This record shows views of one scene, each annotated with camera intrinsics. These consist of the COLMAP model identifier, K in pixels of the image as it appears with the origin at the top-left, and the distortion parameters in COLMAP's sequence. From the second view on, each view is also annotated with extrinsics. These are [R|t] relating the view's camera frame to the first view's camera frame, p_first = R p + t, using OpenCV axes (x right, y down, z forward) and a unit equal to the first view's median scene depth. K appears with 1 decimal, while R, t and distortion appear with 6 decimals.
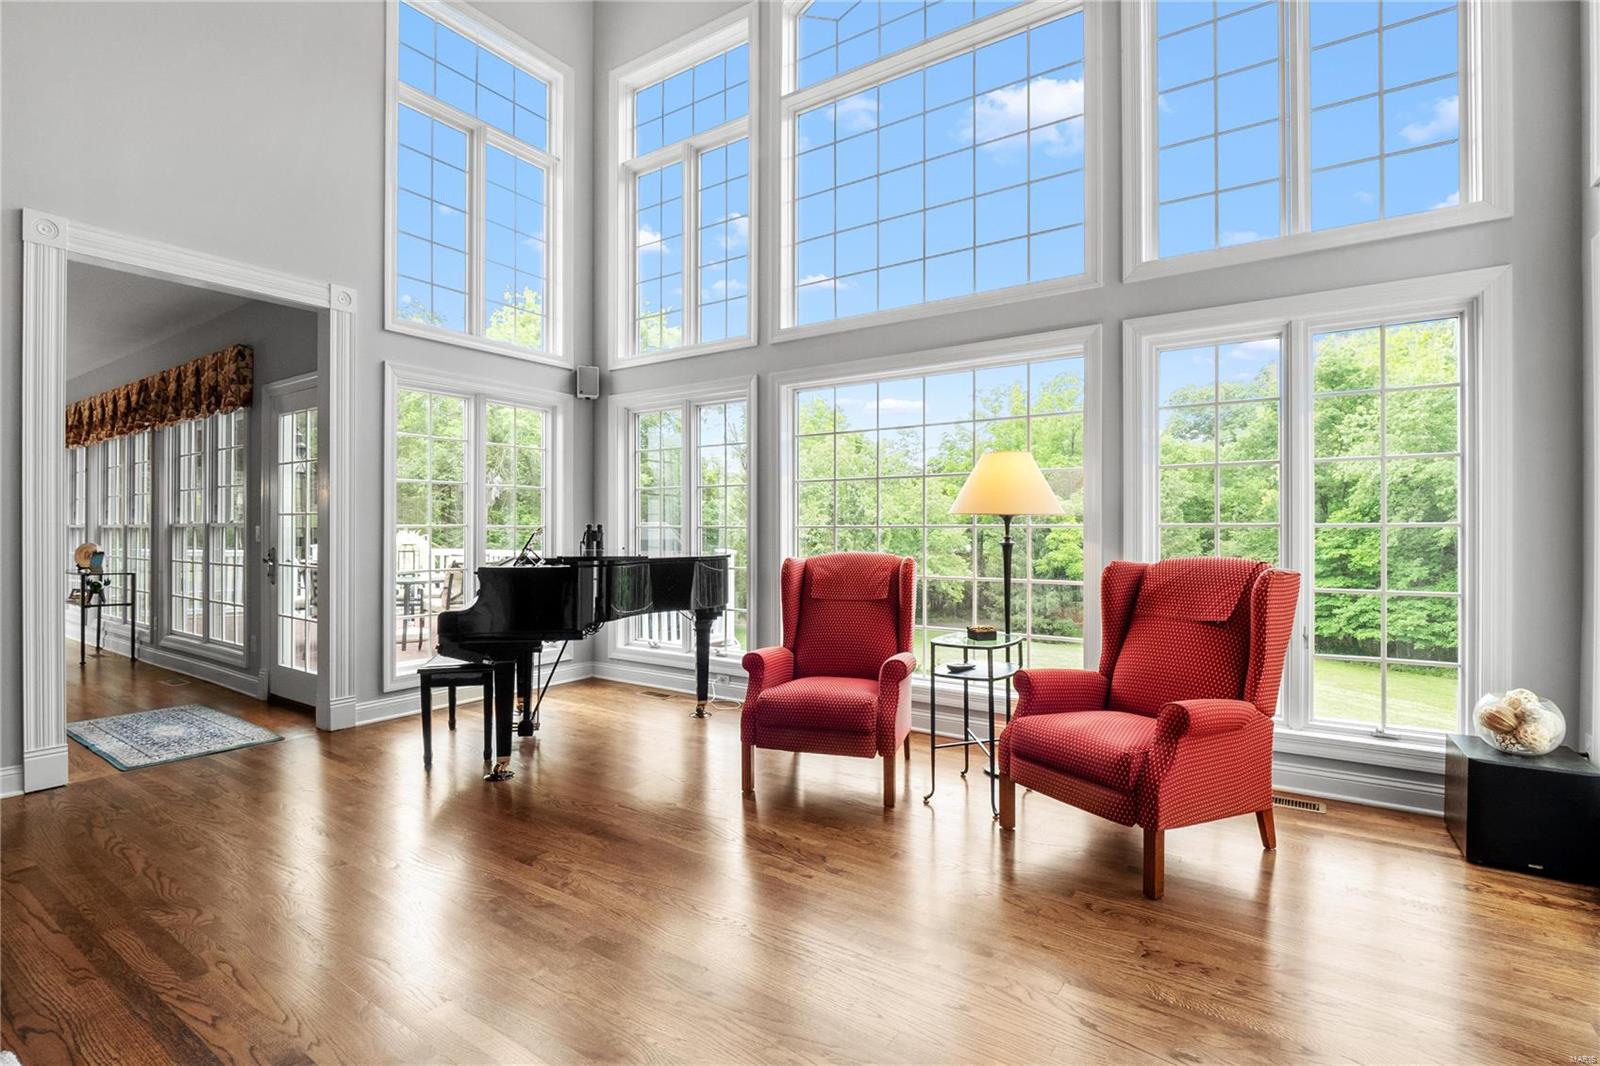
lens RADIAL K [[755.0, 0, 798.2], [0, 755.0, 533.1], [0, 0, 1]] dist [-0.006031, -0.000524]
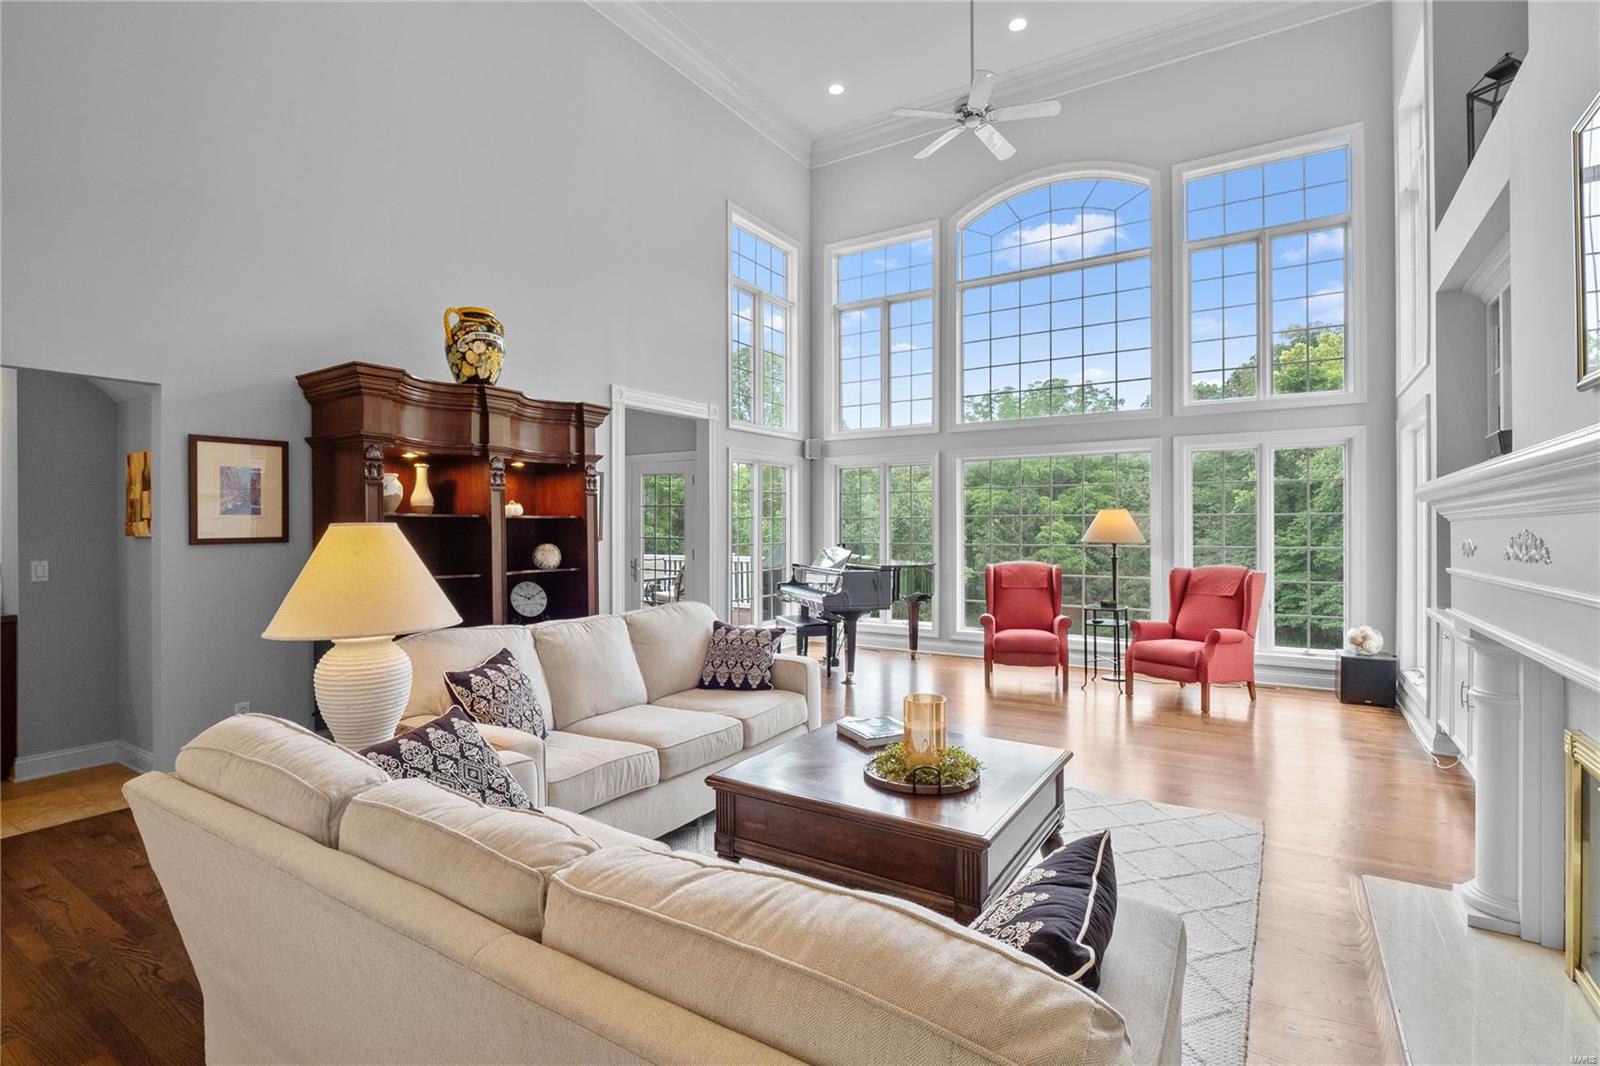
lens RADIAL K [[755.0, 0, 800.2], [0, 755.0, 529.2], [0, 0, 1]] dist [-0.006031, -0.000524]
pose [[0.999551, -0.002677, 0.029859, -0.578926], [0.002712, 0.999996, -0.001121, -0.058549], [-0.029856, 0.001202, 0.999553, -0.881228]]
